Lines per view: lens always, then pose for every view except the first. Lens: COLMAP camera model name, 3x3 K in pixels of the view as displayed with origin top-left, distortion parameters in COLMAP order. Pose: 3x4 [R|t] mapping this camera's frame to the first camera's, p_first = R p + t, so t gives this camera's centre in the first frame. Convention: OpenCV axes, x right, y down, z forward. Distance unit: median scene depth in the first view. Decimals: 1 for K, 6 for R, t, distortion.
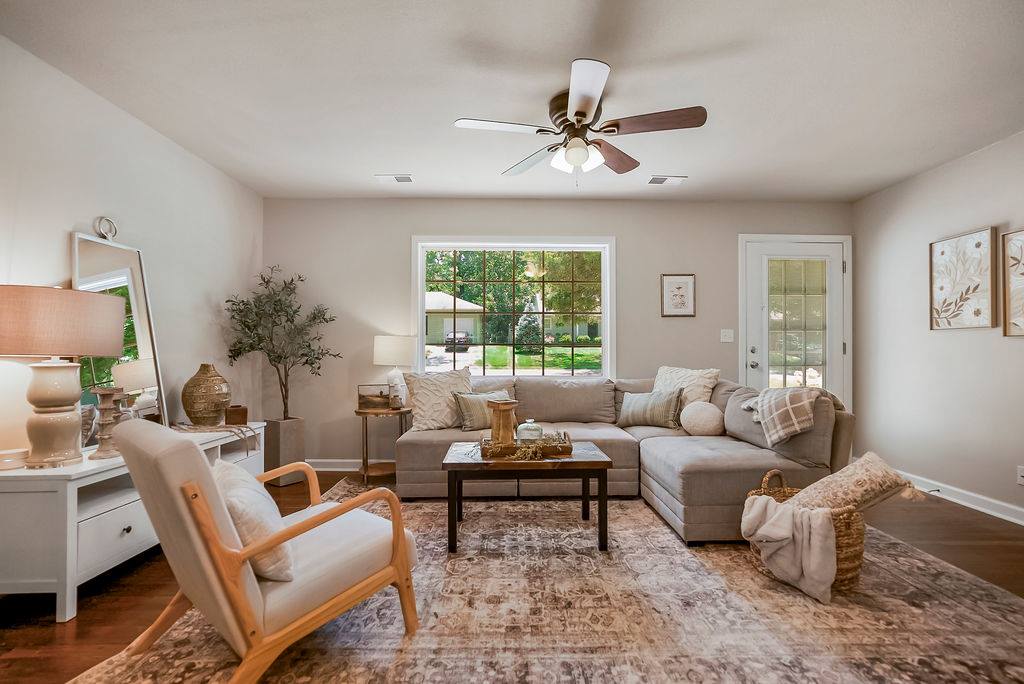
lens RADIAL K [[488.3, 0, 512.0], [0, 488.3, 342.0], [0, 0, 1]] dist [-0.036201, 0.020859]
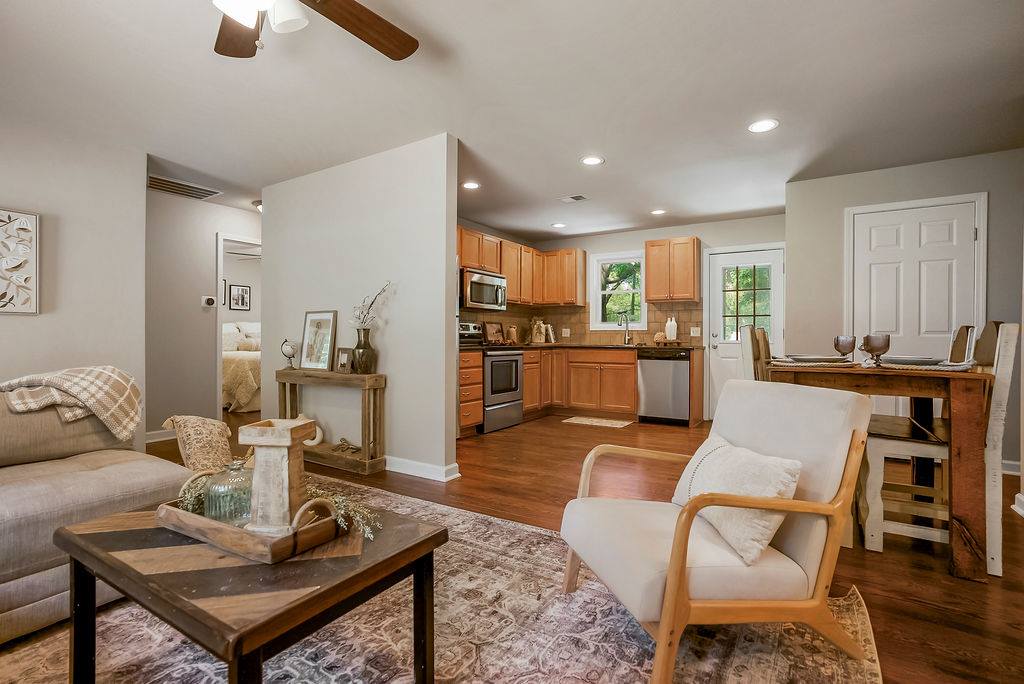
lens RADIAL K [[488.3, 0, 512.0], [0, 488.3, 342.0], [0, 0, 1]] dist [-0.036201, 0.020859]
pose [[-0.834653, -0.004119, 0.550760, -0.499810], [-0.011507, 0.999884, -0.009961, 0.054982], [-0.550655, -0.014652, -0.834604, 1.439083]]
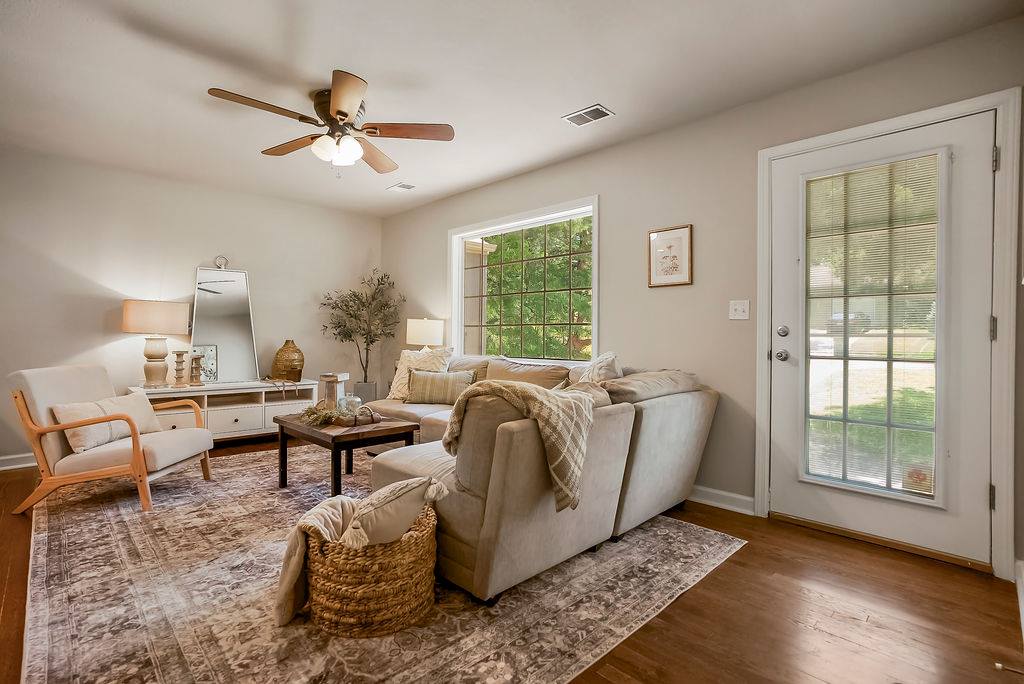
lens RADIAL K [[483.5, 0, 511.5], [0, 483.5, 332.4], [0, 0, 1]] dist [-0.035844, 0.020145]
pose [[0.693788, 0.001283, -0.720178, 1.263345], [0.009228, 0.999900, 0.010671, 0.013986], [0.720120, -0.014049, 0.693707, 0.585044]]
